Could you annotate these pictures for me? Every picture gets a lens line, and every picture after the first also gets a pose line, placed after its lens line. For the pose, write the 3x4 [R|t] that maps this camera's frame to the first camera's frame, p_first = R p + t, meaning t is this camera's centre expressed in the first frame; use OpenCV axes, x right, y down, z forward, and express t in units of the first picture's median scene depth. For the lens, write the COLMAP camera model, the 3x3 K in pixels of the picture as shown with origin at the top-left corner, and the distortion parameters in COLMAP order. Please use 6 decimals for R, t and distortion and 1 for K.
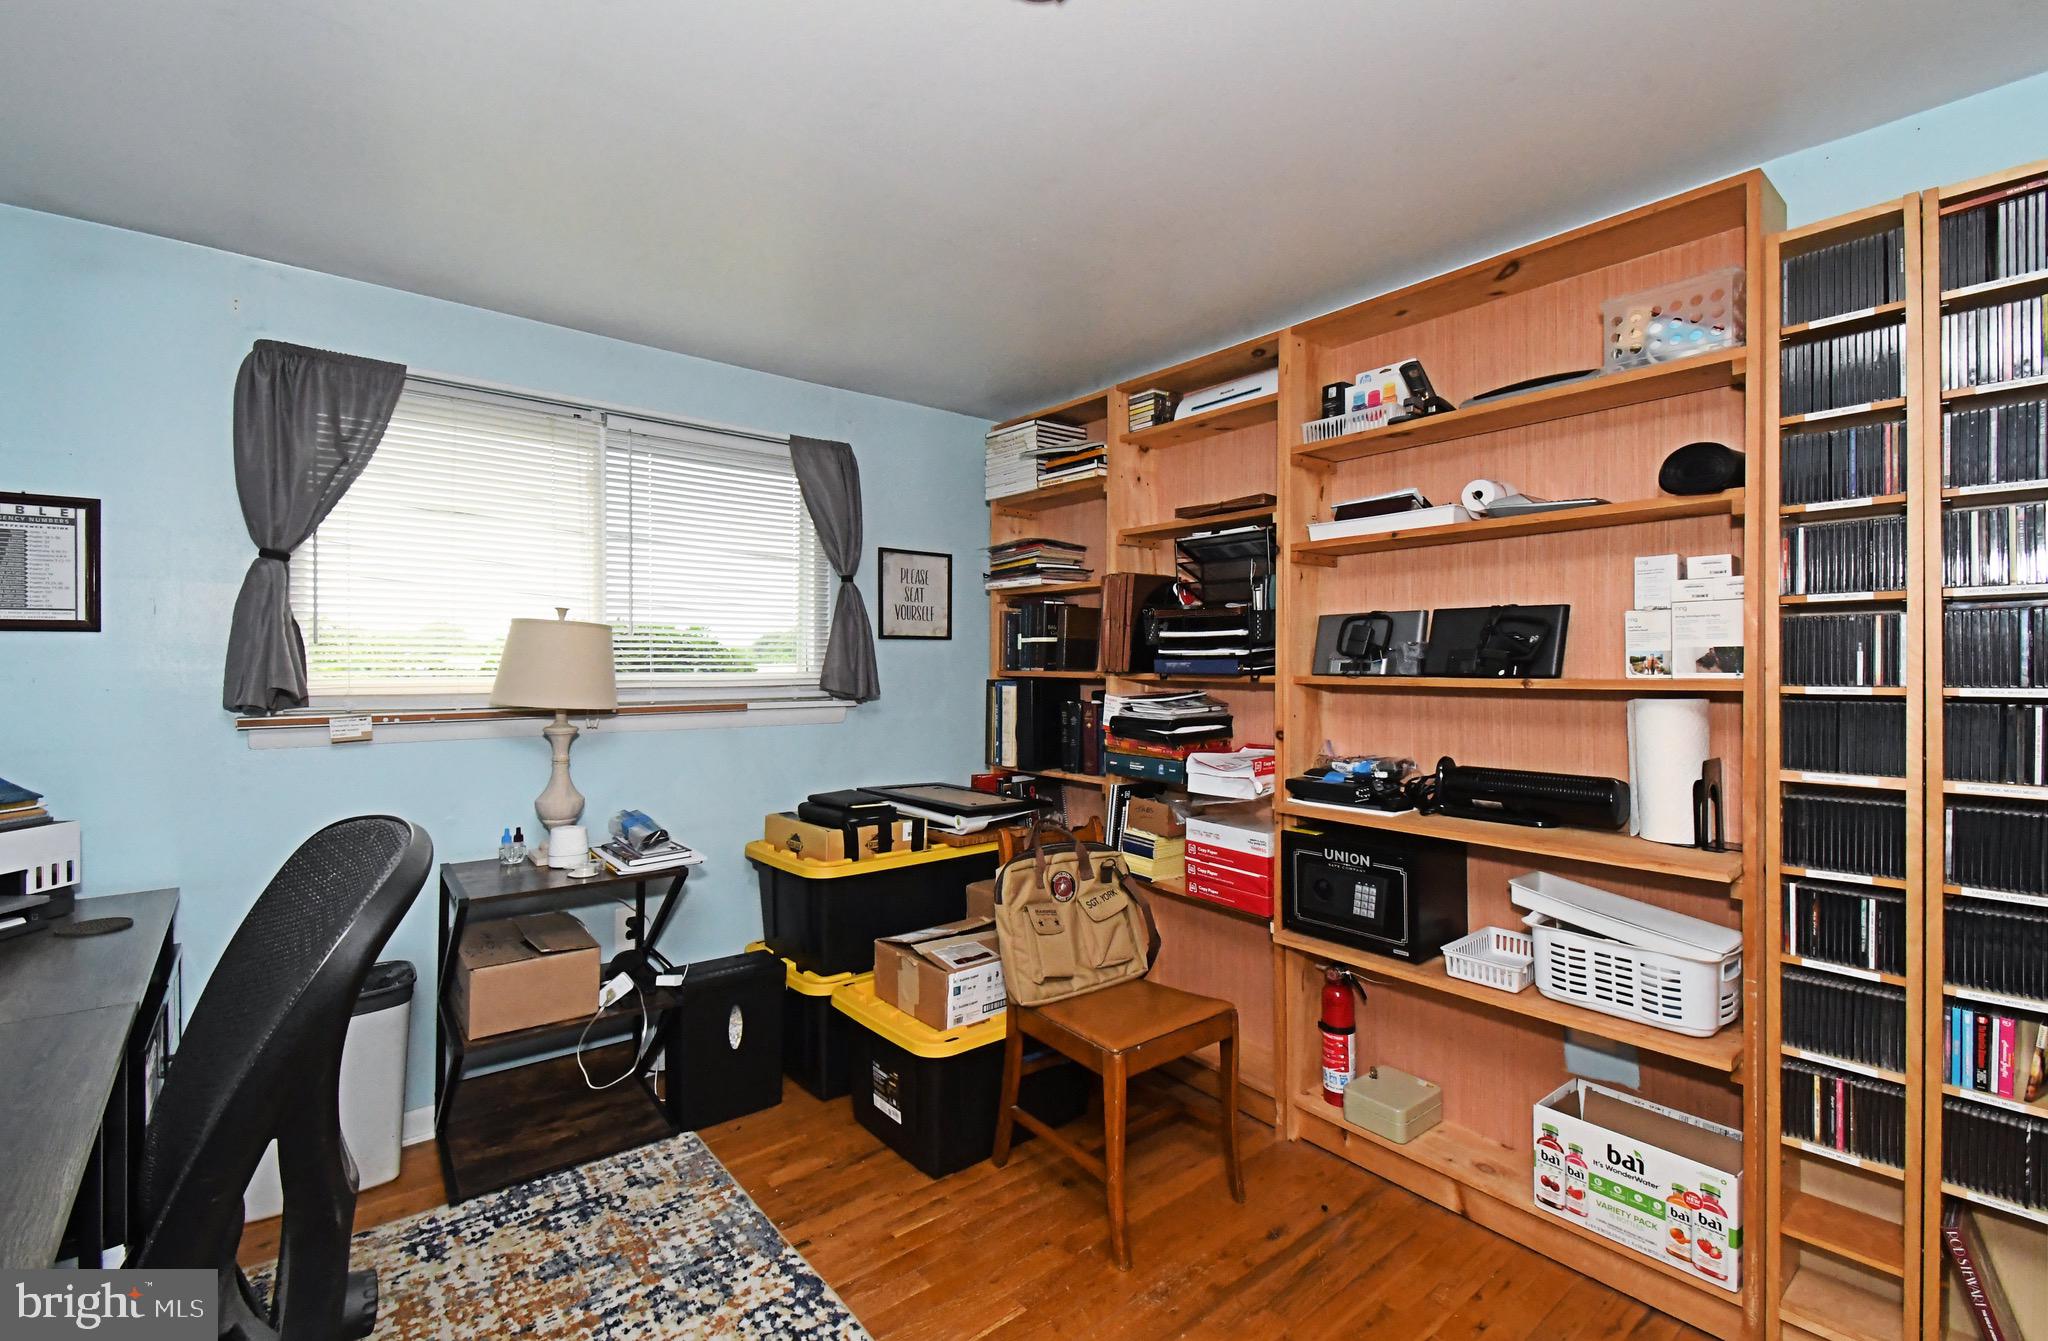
lens RADIAL K [[903.6, 0, 1025.1], [0, 903.6, 653.2], [0, 0, 1]] dist [-0.003547, -0.000811]
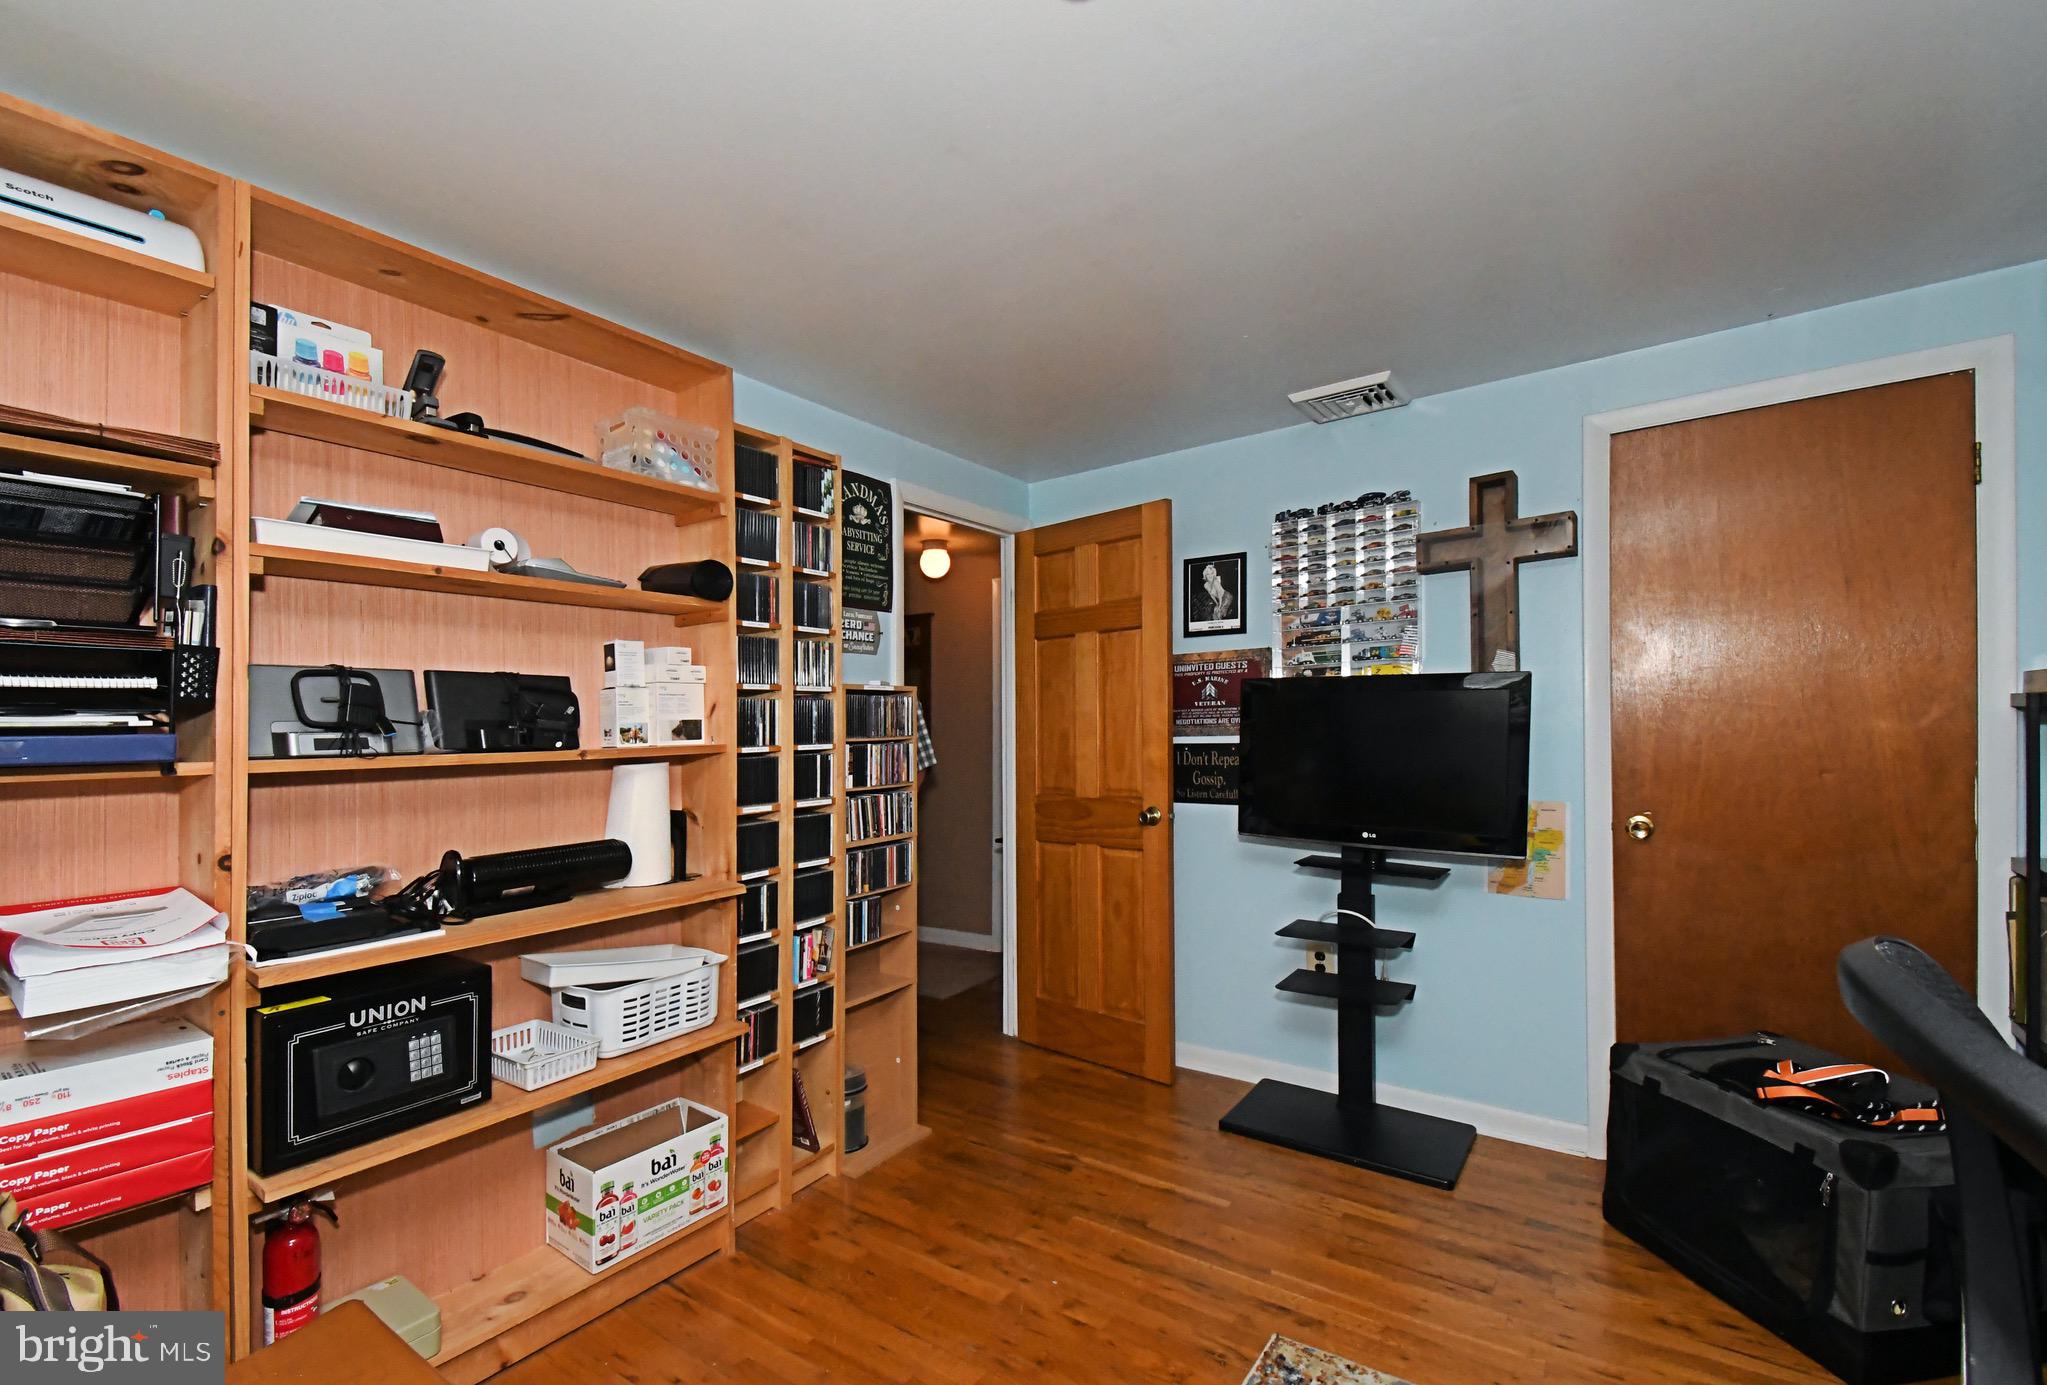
lens RADIAL K [[884.4, 0, 1031.1], [0, 884.4, 740.4], [0, 0, 1]] dist [0.004541, -0.000120]
pose [[-0.276567, -0.009428, 0.960948, -0.511858], [0.007309, 0.999902, 0.011913, 0.009912], [-0.960967, 0.010318, -0.276471, 0.799186]]
